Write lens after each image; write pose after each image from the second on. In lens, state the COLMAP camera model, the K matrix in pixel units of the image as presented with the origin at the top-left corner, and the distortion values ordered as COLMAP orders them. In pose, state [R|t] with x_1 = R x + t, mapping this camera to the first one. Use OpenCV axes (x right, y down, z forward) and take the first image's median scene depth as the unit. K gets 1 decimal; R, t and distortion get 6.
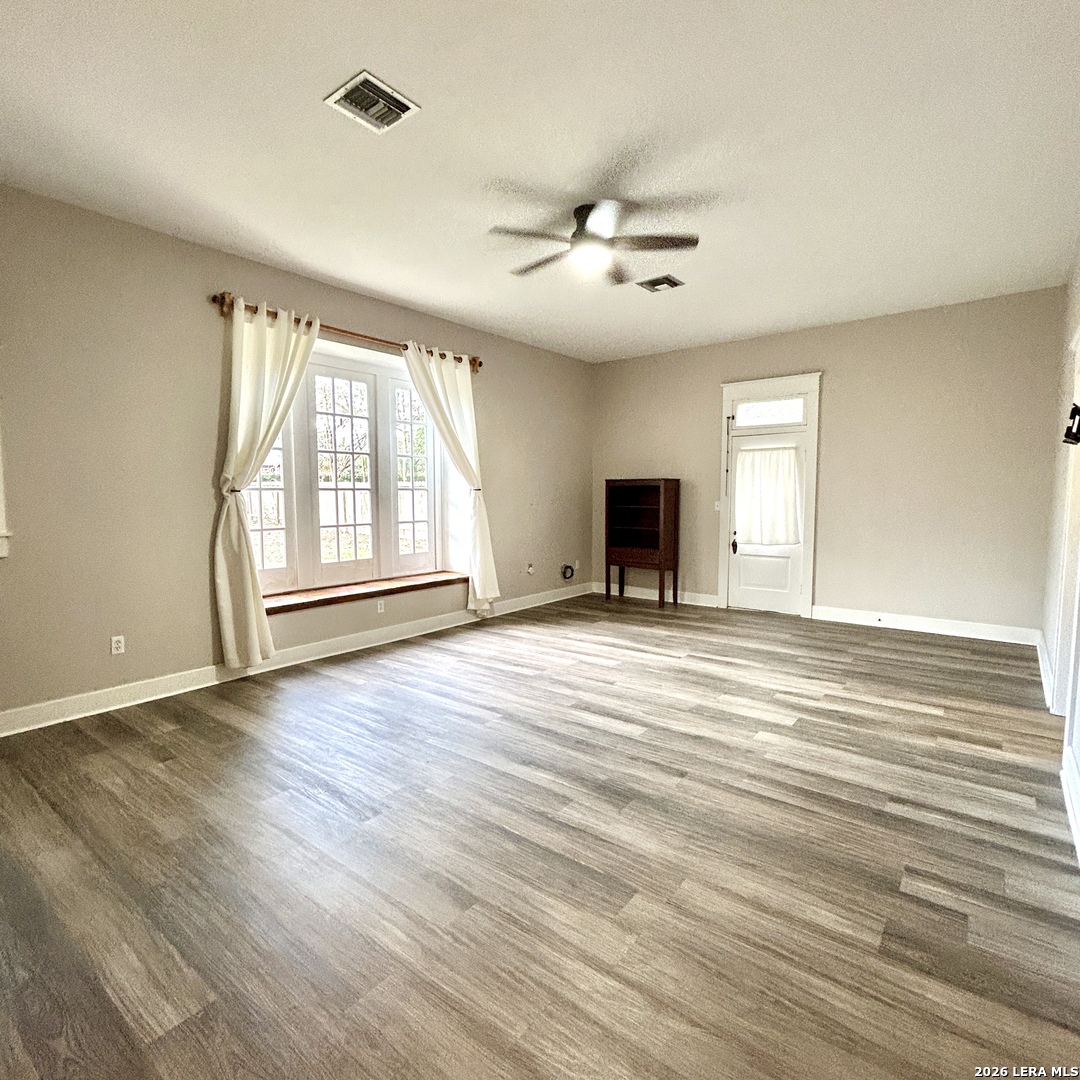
lens RADIAL K [[587.2, 0, 541.5], [0, 587.2, 540.0], [0, 0, 1]] dist [-0.002011, 0.003835]
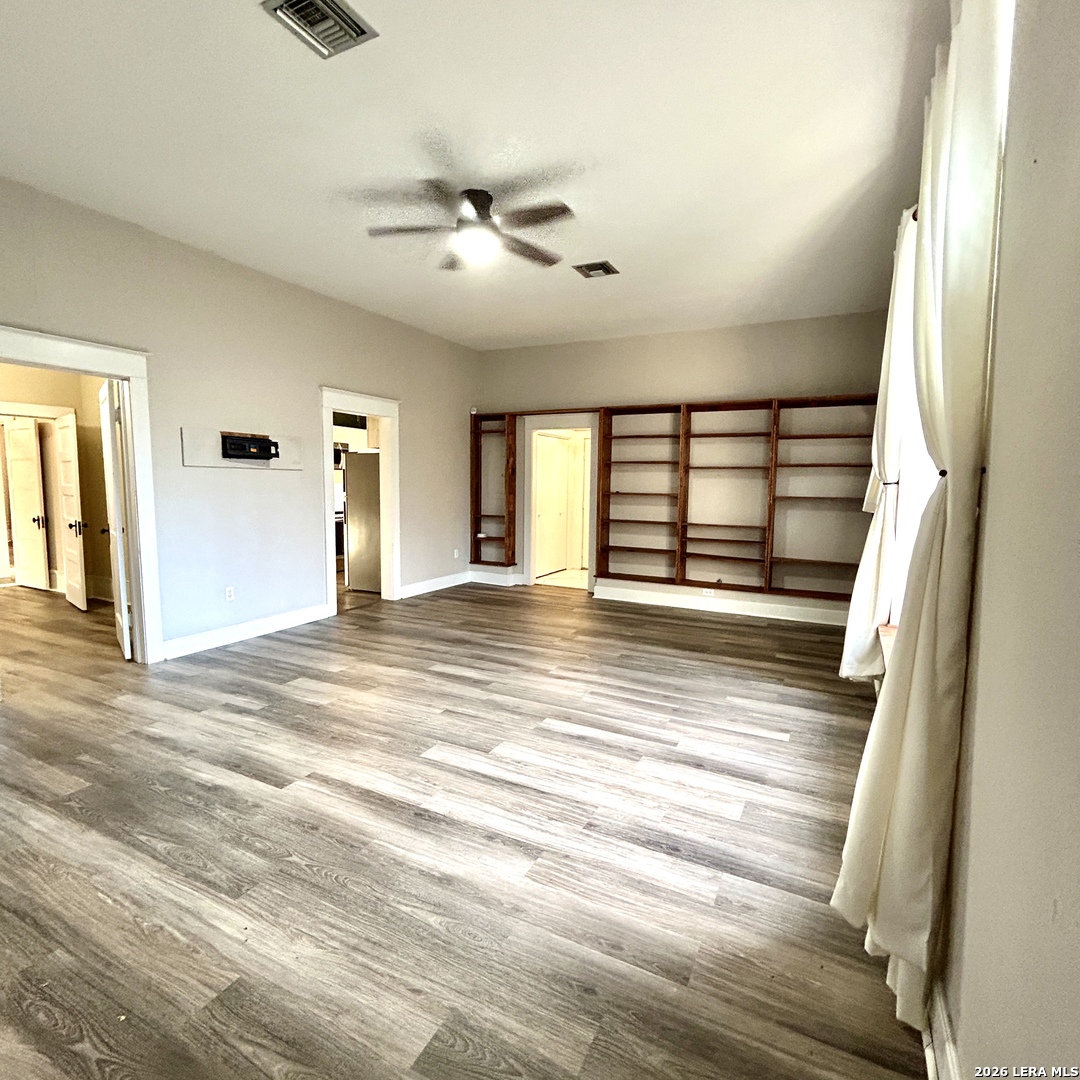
lens RADIAL K [[587.2, 0, 541.5], [0, 587.2, 540.0], [0, 0, 1]] dist [-0.002011, 0.003835]
pose [[-0.982205, 0.008444, -0.187624, 0.154195], [-0.025382, 0.983856, 0.177150, -0.157548], [0.186091, 0.178760, -0.966134, 1.951256]]
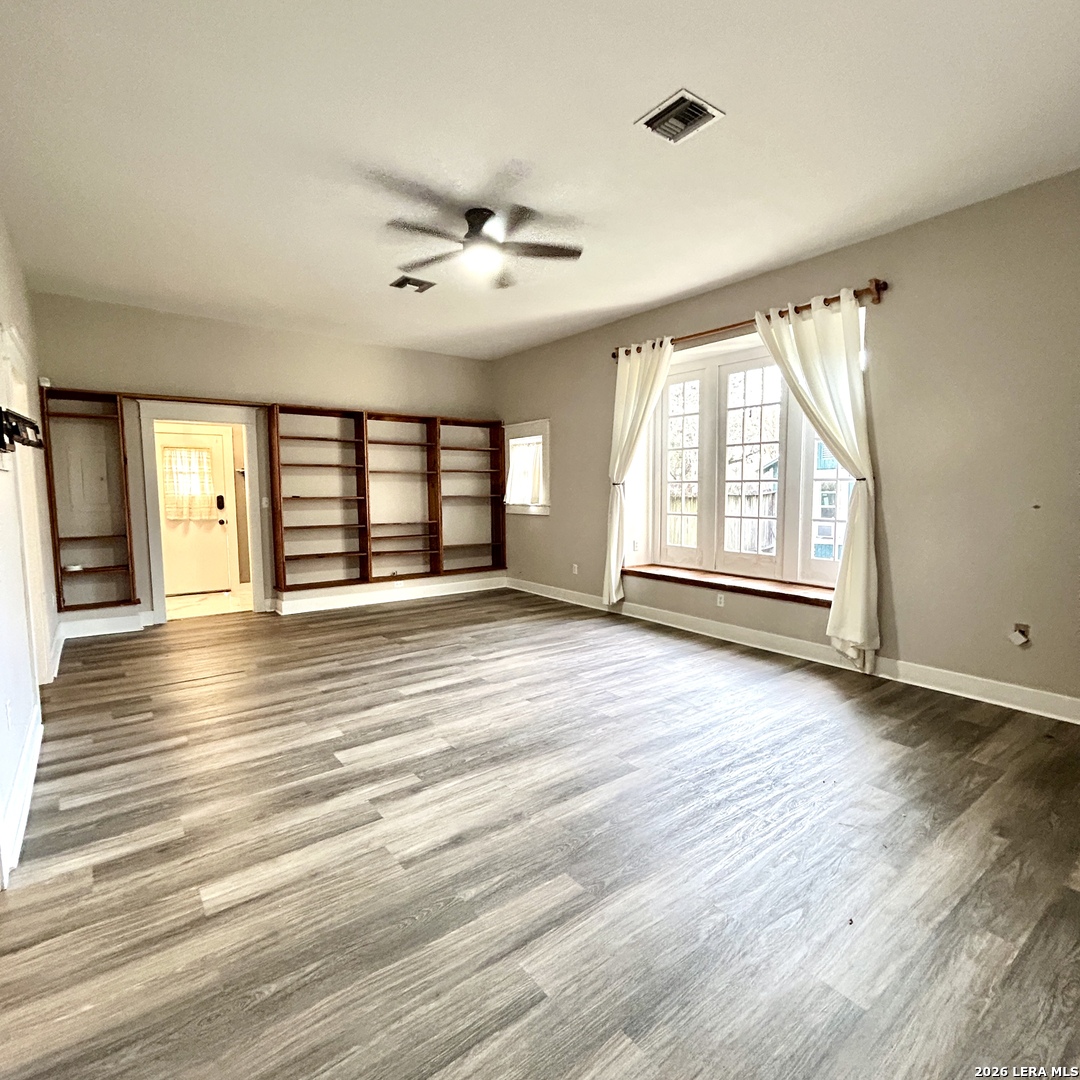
lens RADIAL K [[583.9, 0, 548.3], [0, 583.9, 540.2], [0, 0, 1]] dist [-0.000506, -0.001218]
pose [[-0.246412, 0.090929, -0.964890, 1.034182], [-0.073364, 0.990982, 0.112124, -0.106432], [0.966384, 0.098417, -0.237519, 1.328733]]
